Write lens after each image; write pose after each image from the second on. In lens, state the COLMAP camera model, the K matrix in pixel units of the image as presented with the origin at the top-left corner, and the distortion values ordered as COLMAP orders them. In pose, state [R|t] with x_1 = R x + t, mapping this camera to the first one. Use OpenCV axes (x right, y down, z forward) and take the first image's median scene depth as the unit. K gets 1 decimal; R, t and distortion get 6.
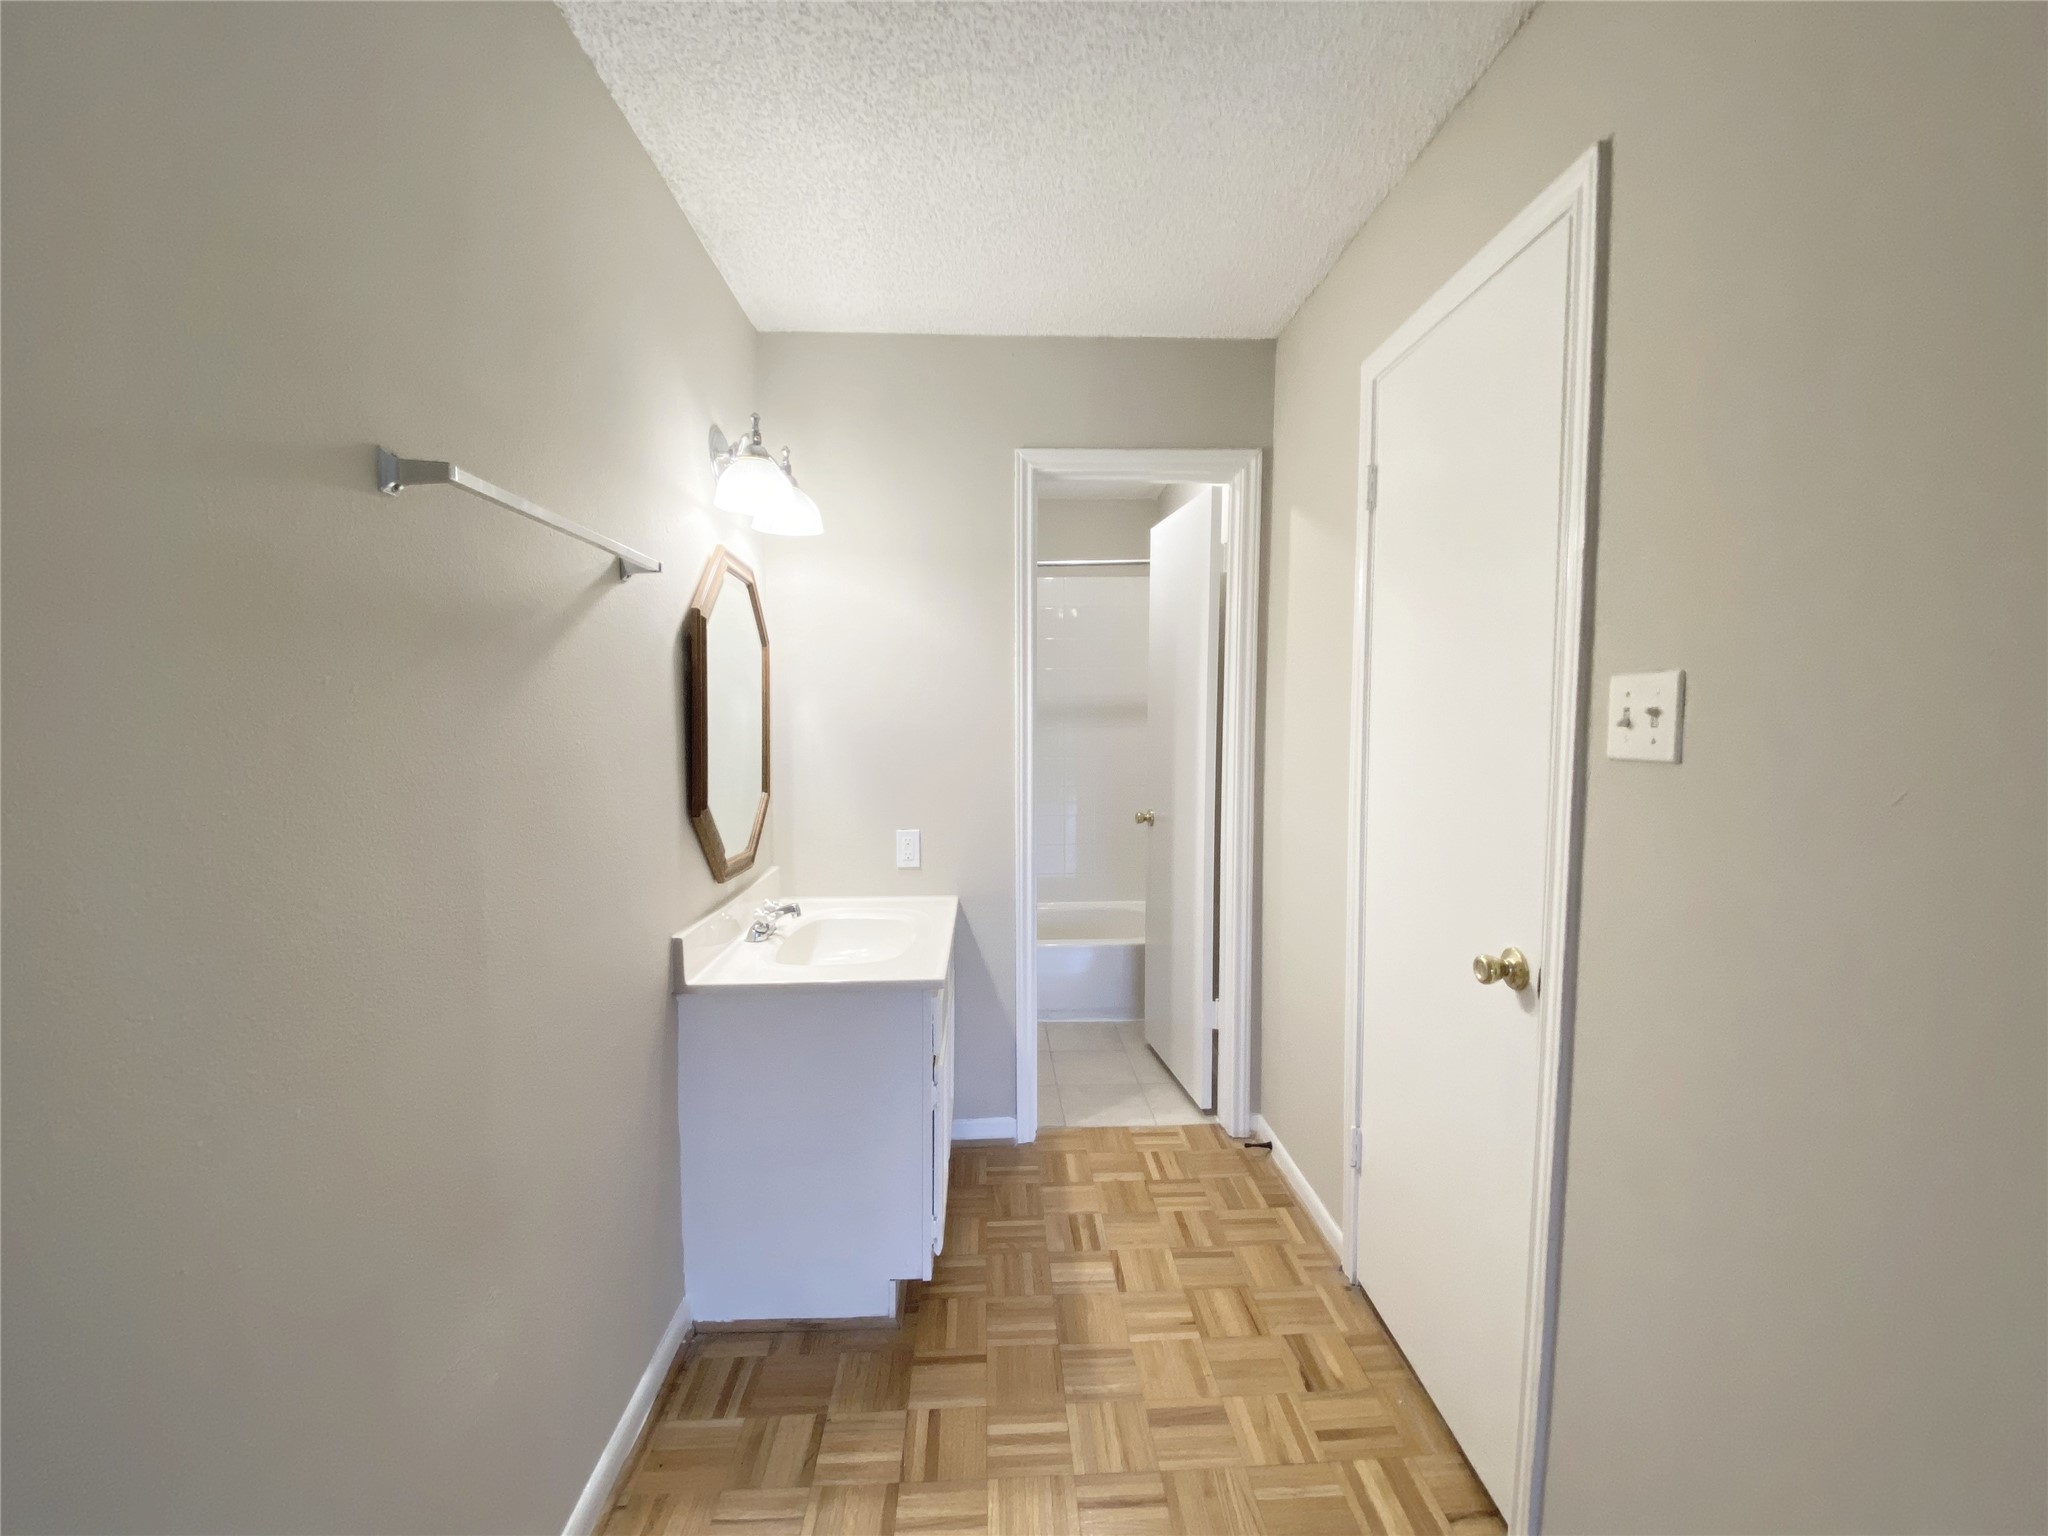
lens RADIAL K [[823.0, 0, 1026.6], [0, 823.0, 769.8], [0, 0, 1]] dist [0.031416, -0.026529]
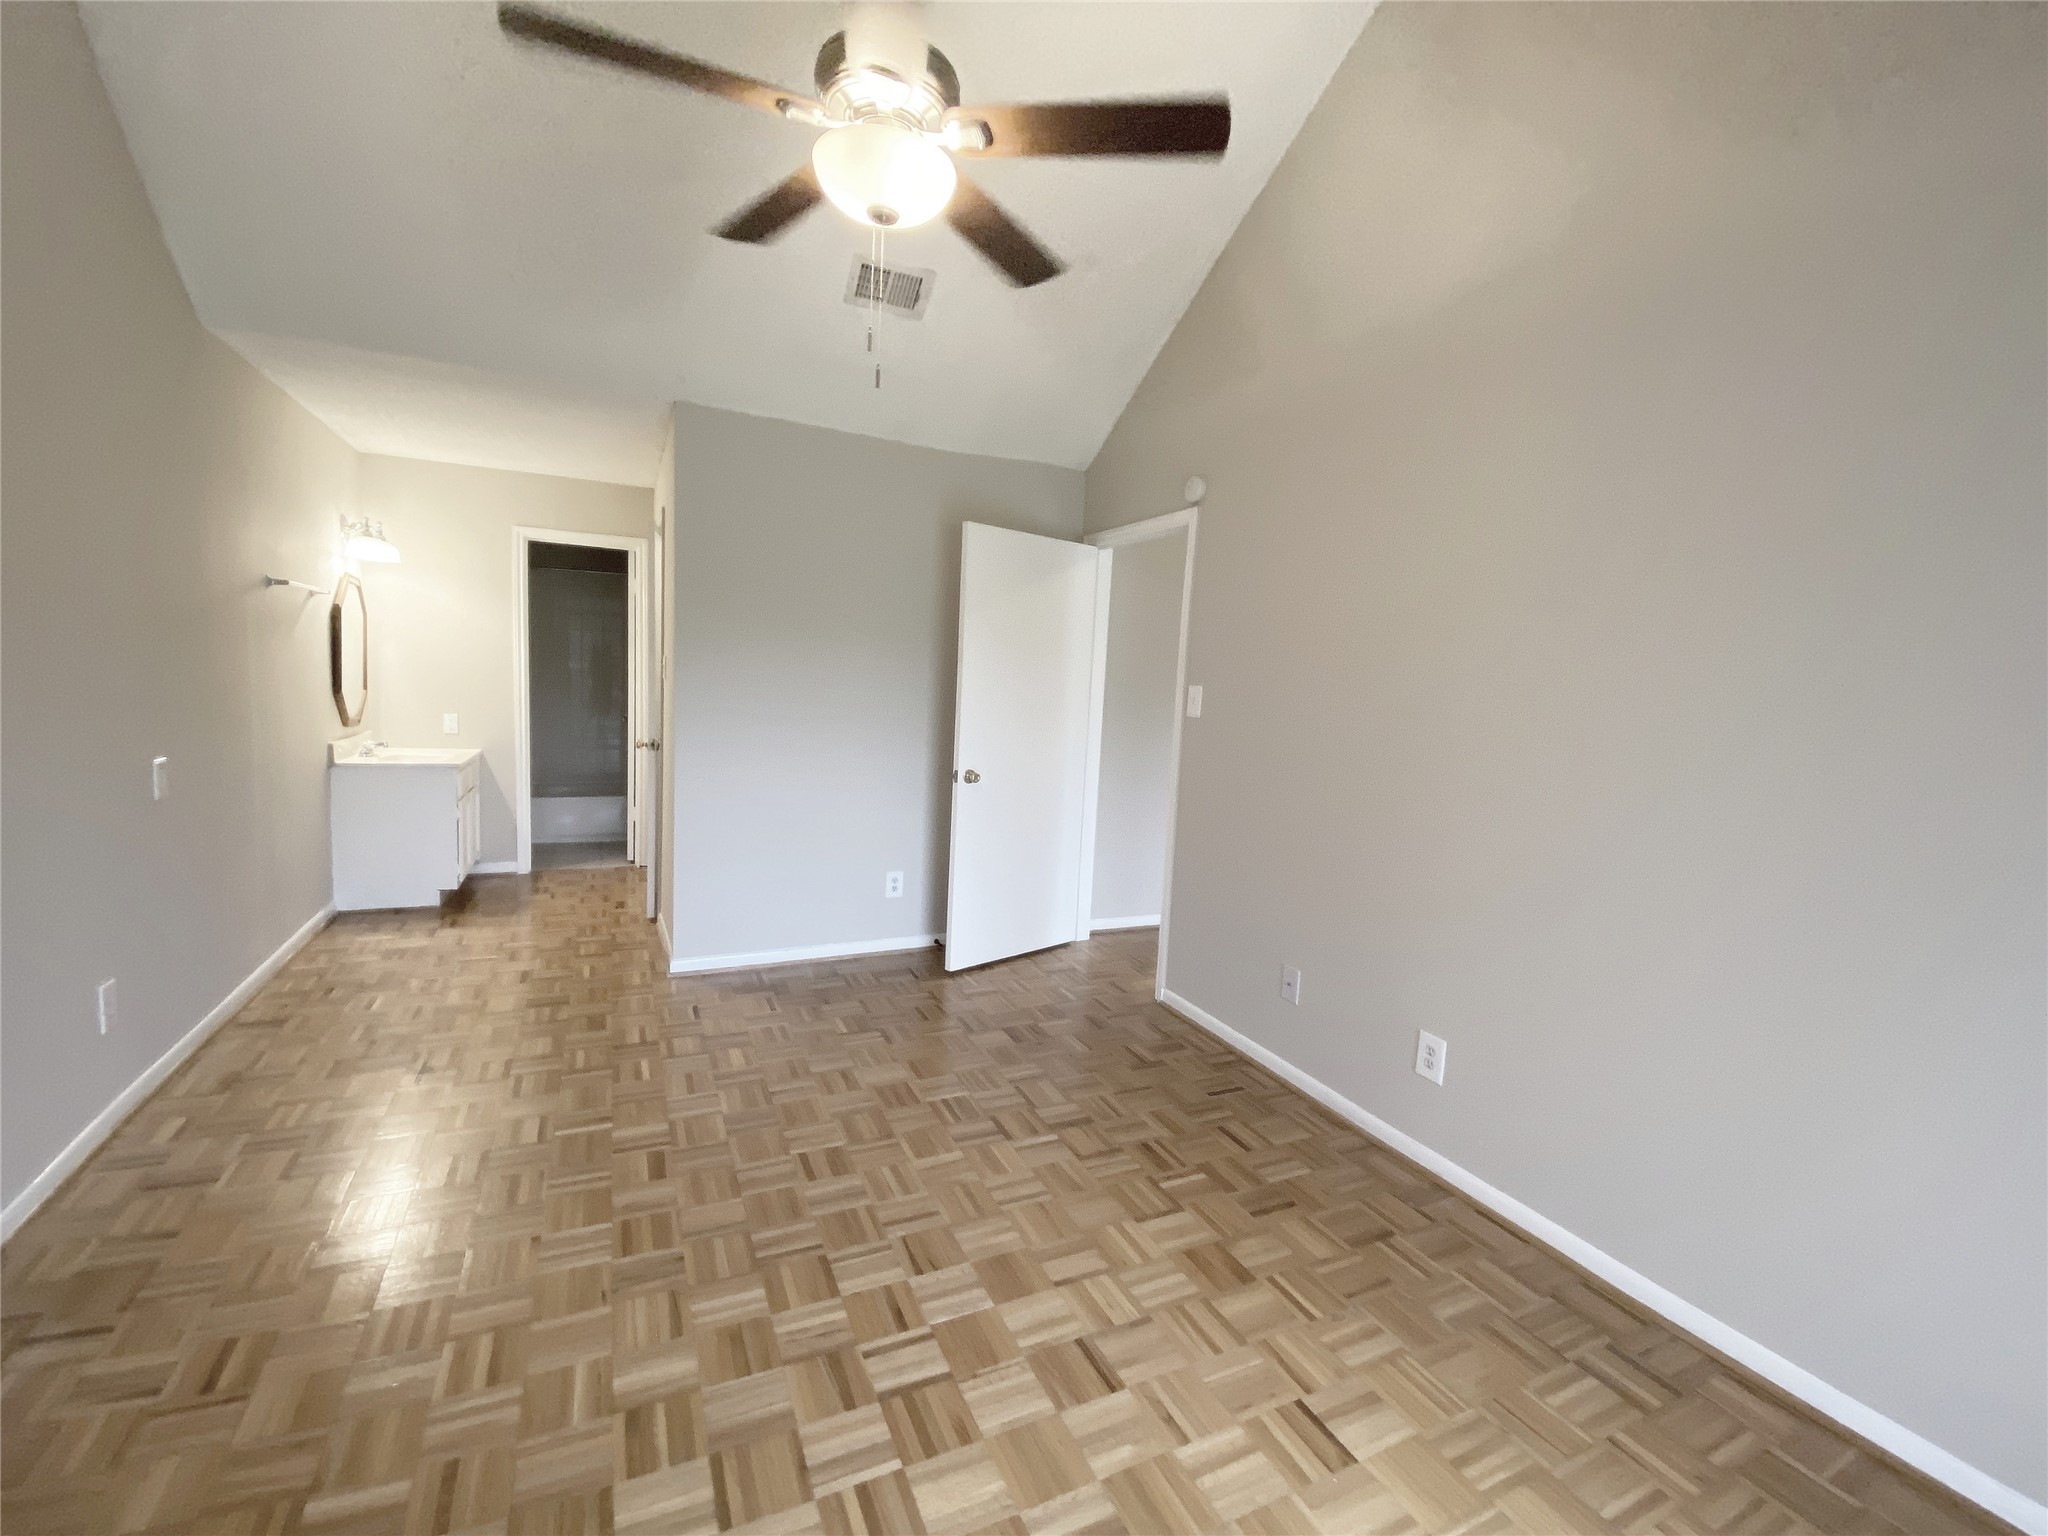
lens RADIAL K [[892.2, 0, 1029.1], [0, 892.2, 767.5], [0, 0, 1]] dist [0.021326, -0.019930]
pose [[0.925110, 0.005924, 0.379654, 0.429966], [-0.022576, 0.998967, 0.039424, 0.117498], [-0.379029, -0.045043, 0.924288, -2.020873]]
